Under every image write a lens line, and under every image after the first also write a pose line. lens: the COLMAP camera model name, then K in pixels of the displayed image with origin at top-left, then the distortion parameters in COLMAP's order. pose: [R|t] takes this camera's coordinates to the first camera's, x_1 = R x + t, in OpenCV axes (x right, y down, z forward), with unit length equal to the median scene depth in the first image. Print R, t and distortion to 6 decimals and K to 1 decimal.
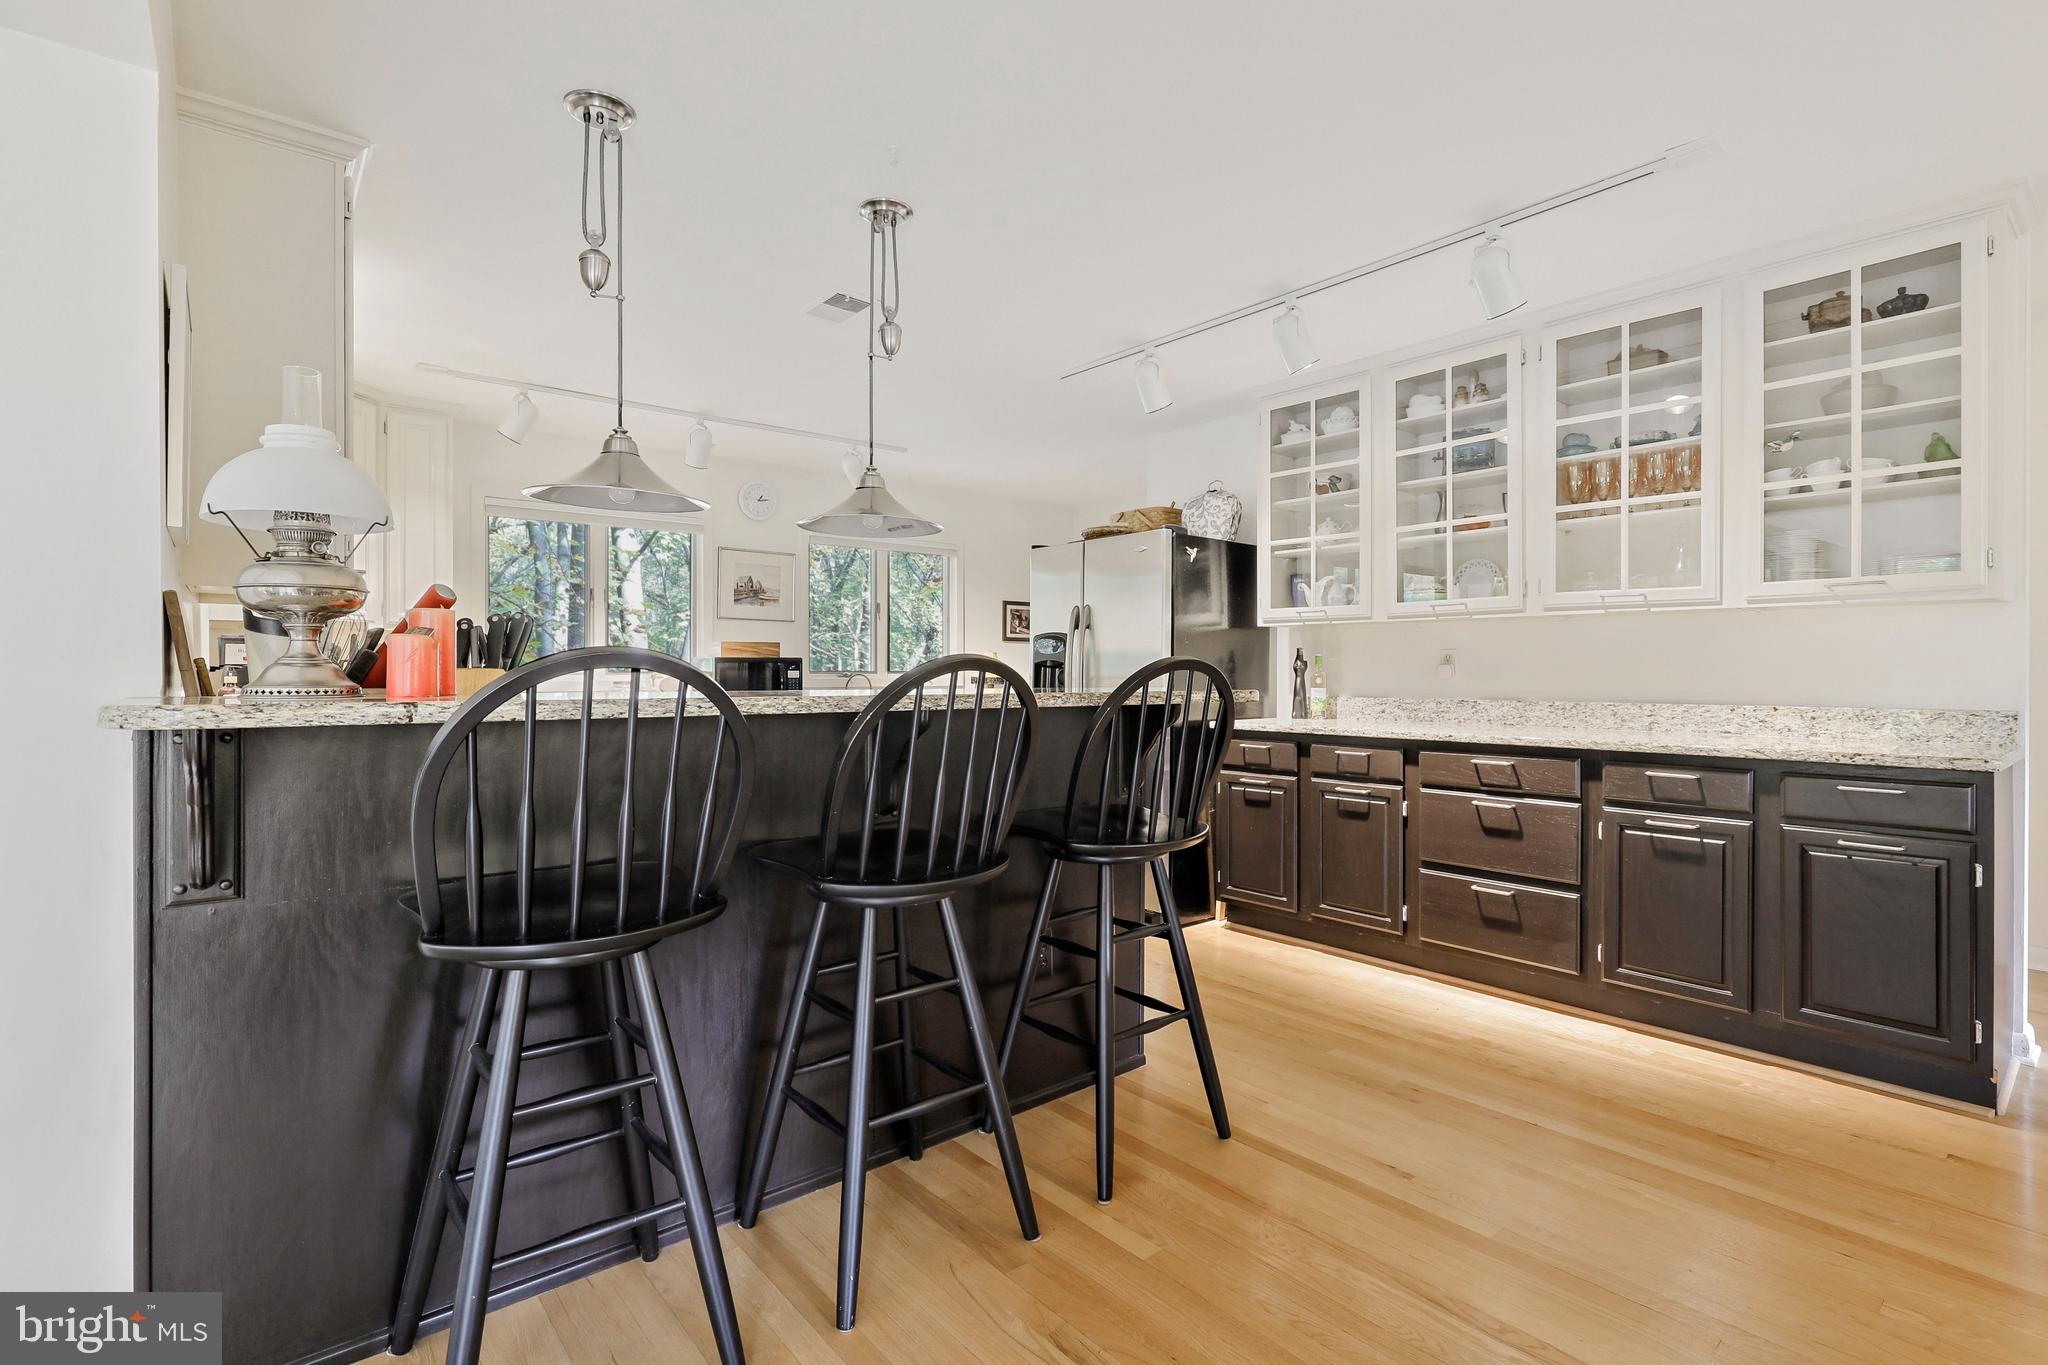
lens RADIAL K [[955.7, 0, 1045.7], [0, 955.7, 673.7], [0, 0, 1]] dist [-0.015739, 0.005009]
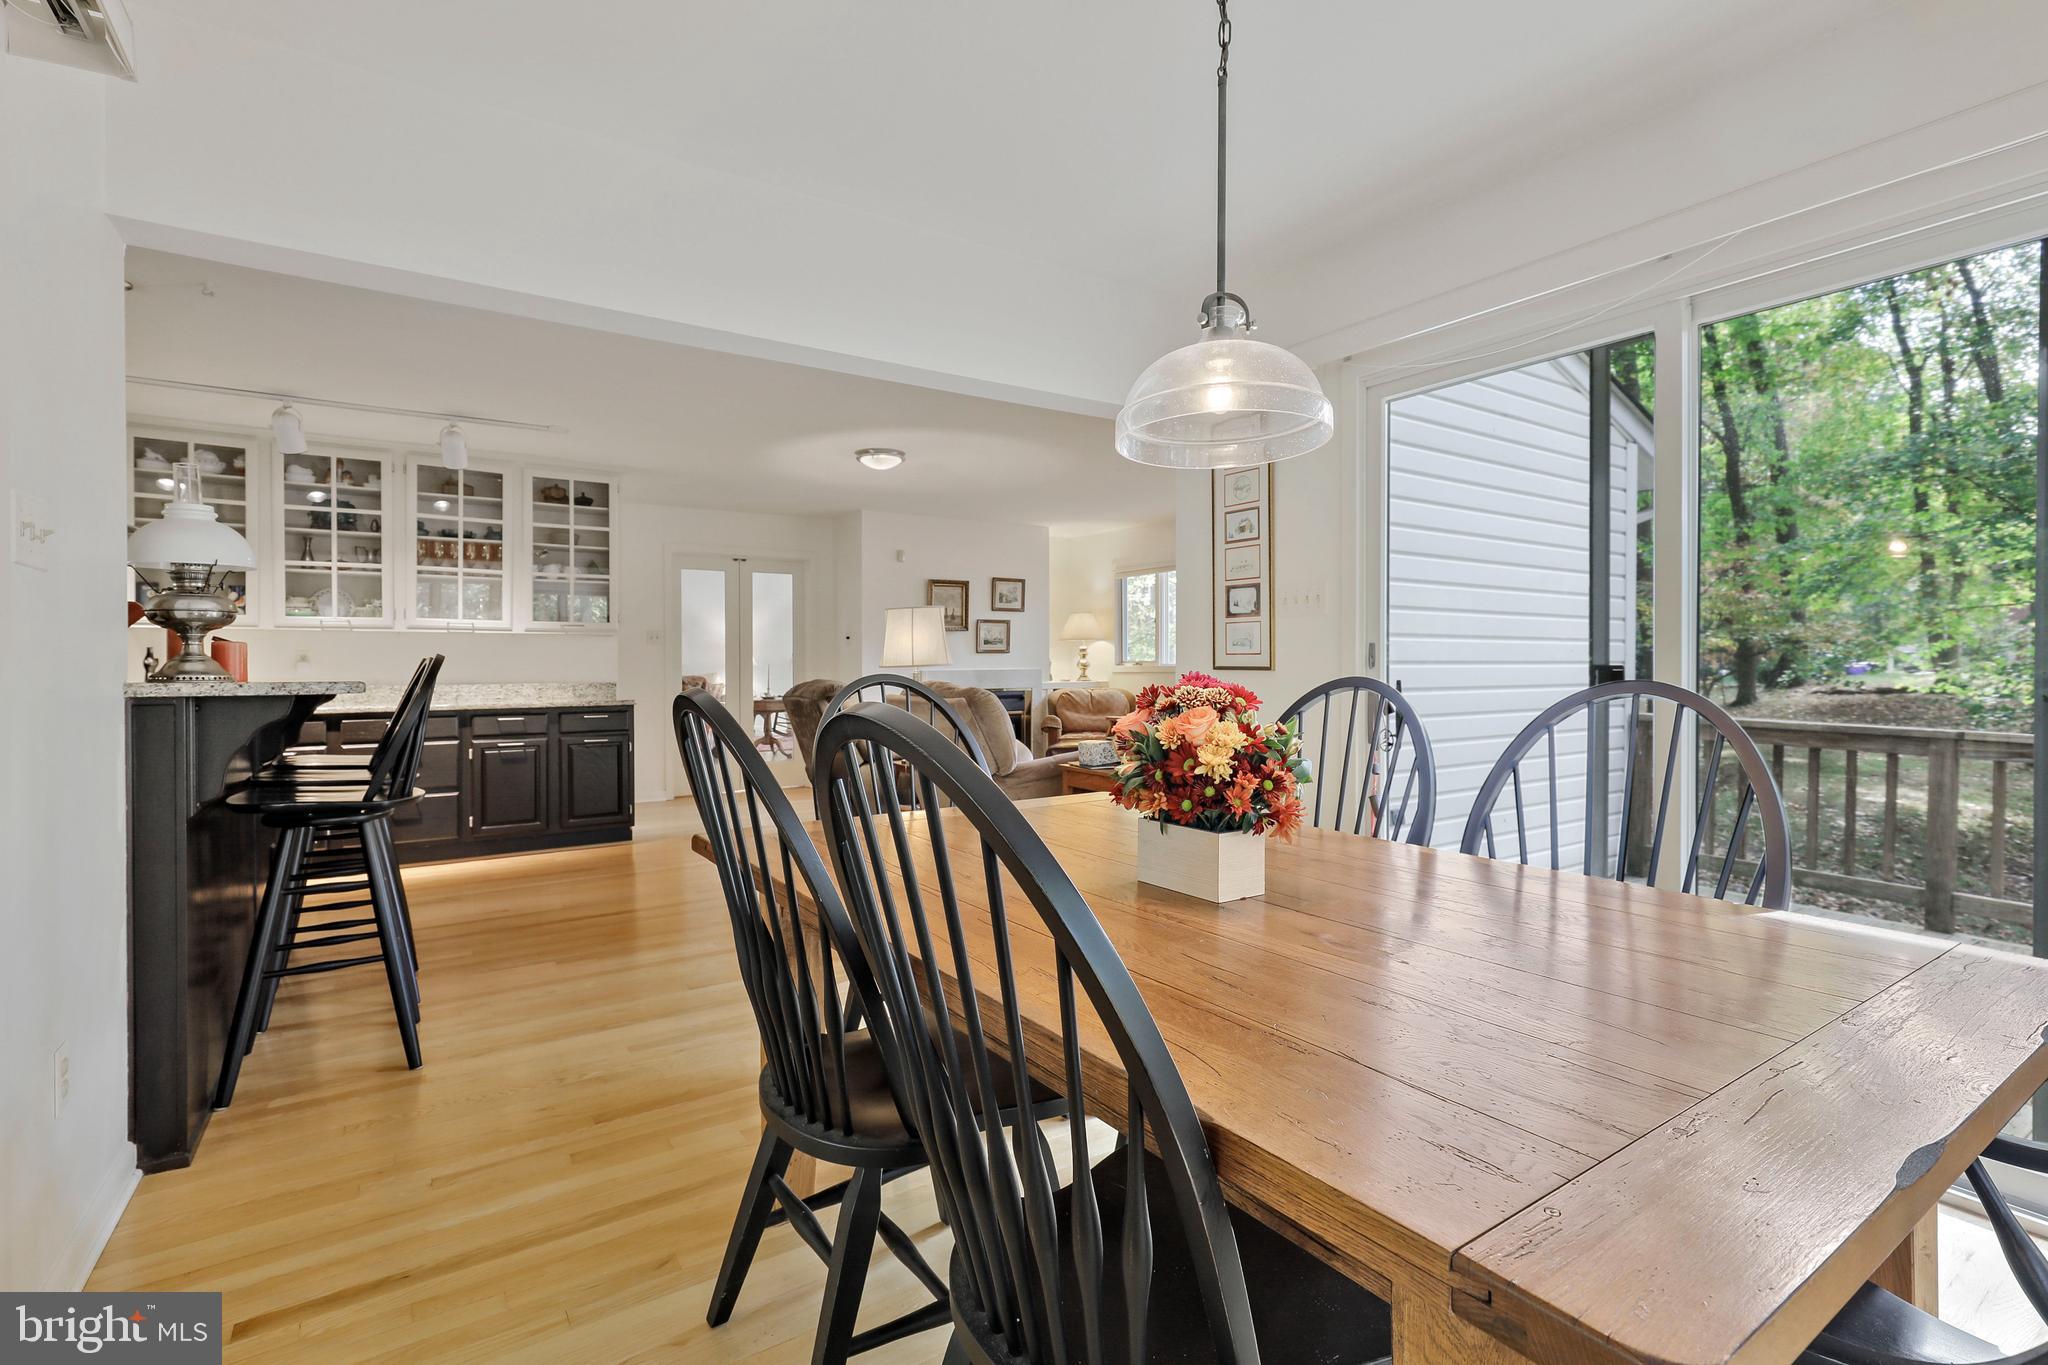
lens RADIAL K [[955.7, 0, 1018.9], [0, 955.7, 671.8], [0, 0, 1]] dist [-0.015739, 0.005009]
pose [[0.118944, -0.005782, 0.992884, -0.992514], [0.006863, 0.999964, 0.005001, 0.006829], [-0.992877, 0.006220, 0.118980, -0.228926]]
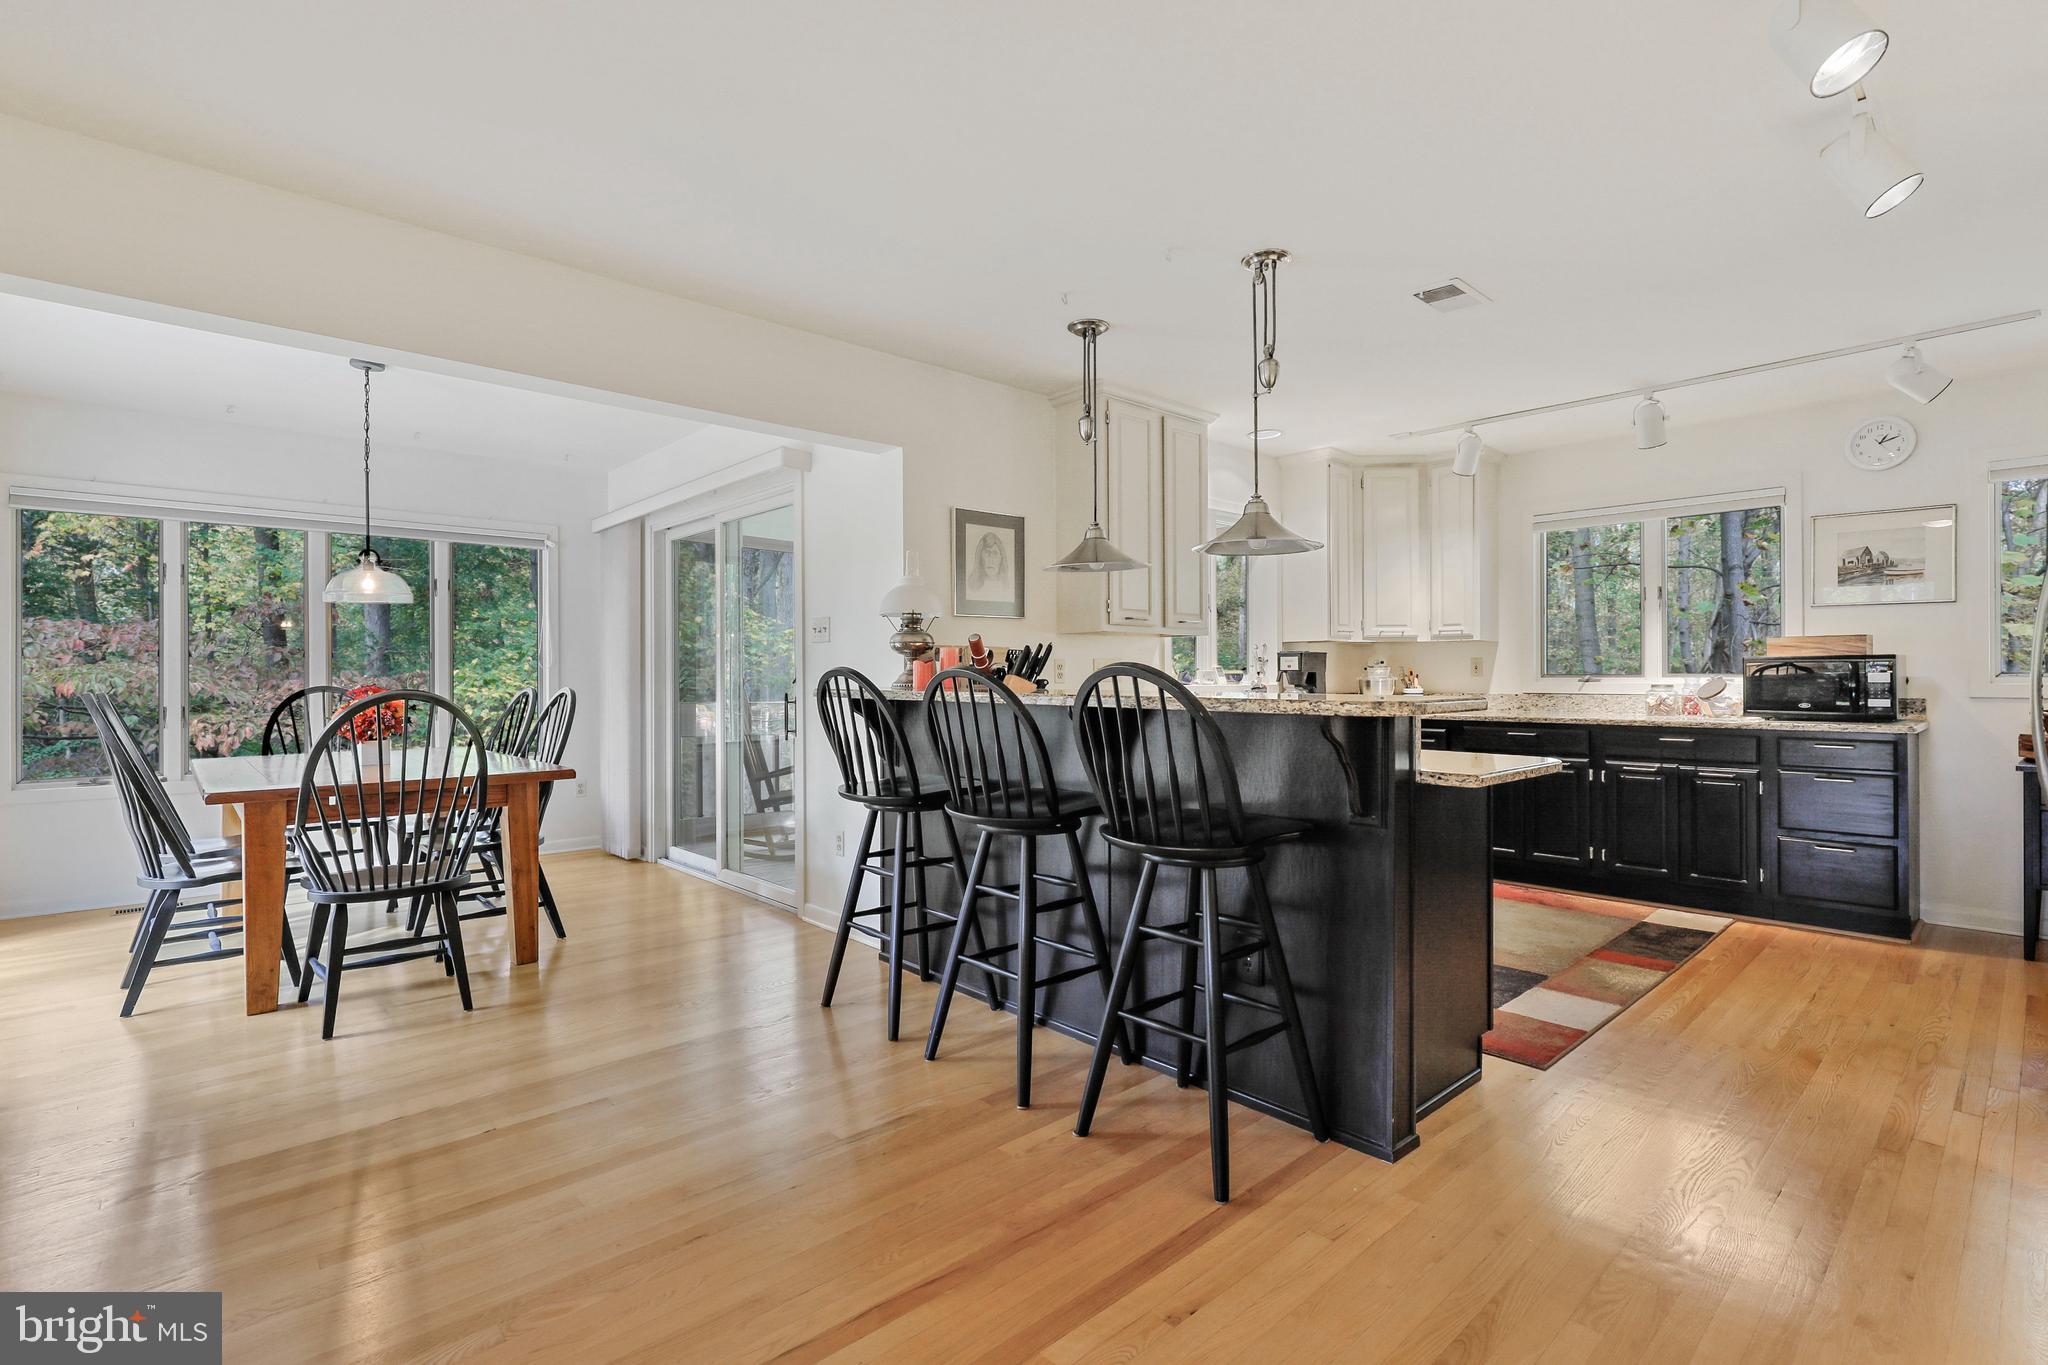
lens RADIAL K [[955.7, 0, 1015.7], [0, 955.7, 670.1], [0, 0, 1]] dist [-0.015739, 0.005009]
pose [[0.029984, -0.005220, -0.999537, 0.746614], [0.000577, 0.999986, -0.005205, -0.002680], [0.999550, -0.000421, 0.029986, 0.545965]]
